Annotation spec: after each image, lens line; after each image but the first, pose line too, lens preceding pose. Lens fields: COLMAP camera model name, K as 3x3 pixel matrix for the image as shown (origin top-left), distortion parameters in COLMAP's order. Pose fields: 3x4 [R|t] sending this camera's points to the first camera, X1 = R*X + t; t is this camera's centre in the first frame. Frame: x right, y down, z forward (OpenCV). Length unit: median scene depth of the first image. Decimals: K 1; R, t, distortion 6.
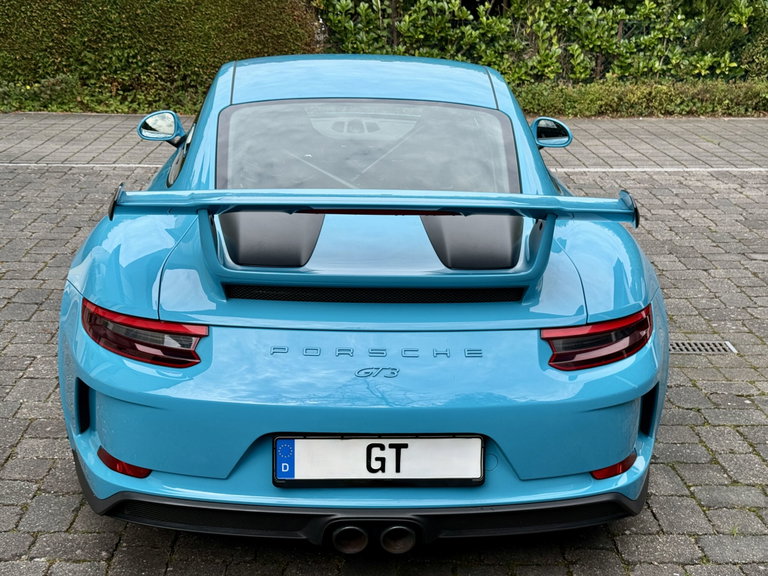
lens RADIAL K [[1067.5, 0, 384.0], [0, 1067.5, 288.0], [0, 0, 1]] dist [0.237266, -0.625912]
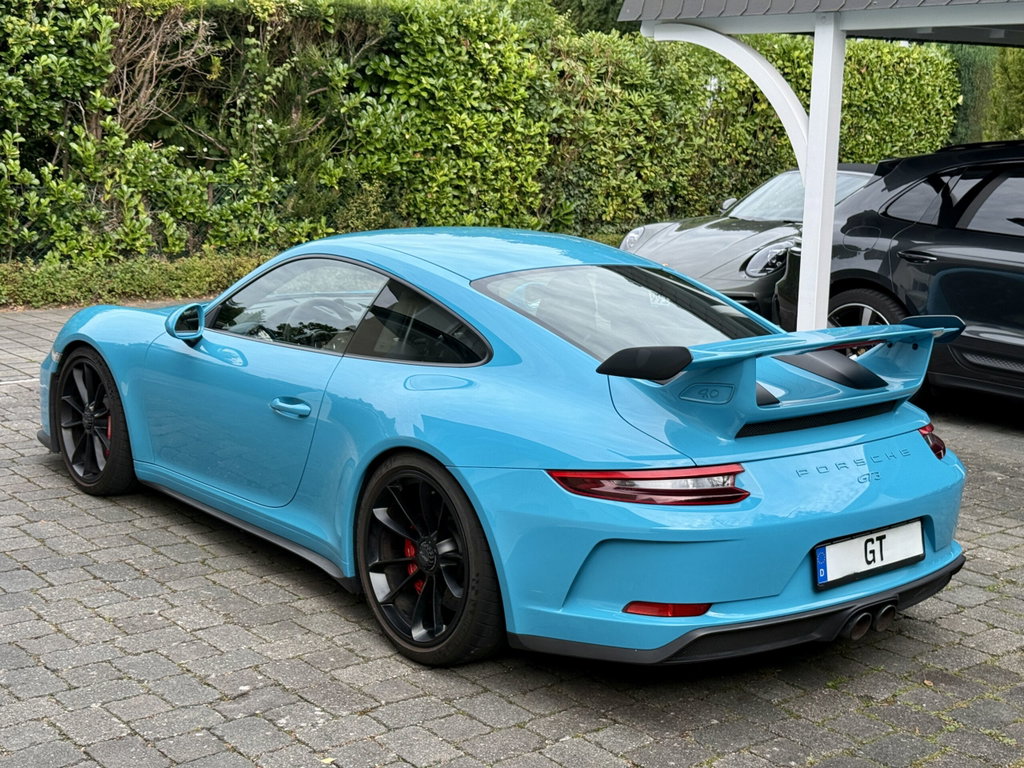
lens RADIAL K [[1423.4, 0, 512.0], [0, 1423.4, 384.0], [0, 0, 1]] dist [0.237266, -0.625912]
pose [[0.787893, -0.110692, 0.605782, -0.297095], [0.169566, 0.984682, -0.040614, -0.006131], [-0.592007, 0.134720, 0.794593, -0.013990]]
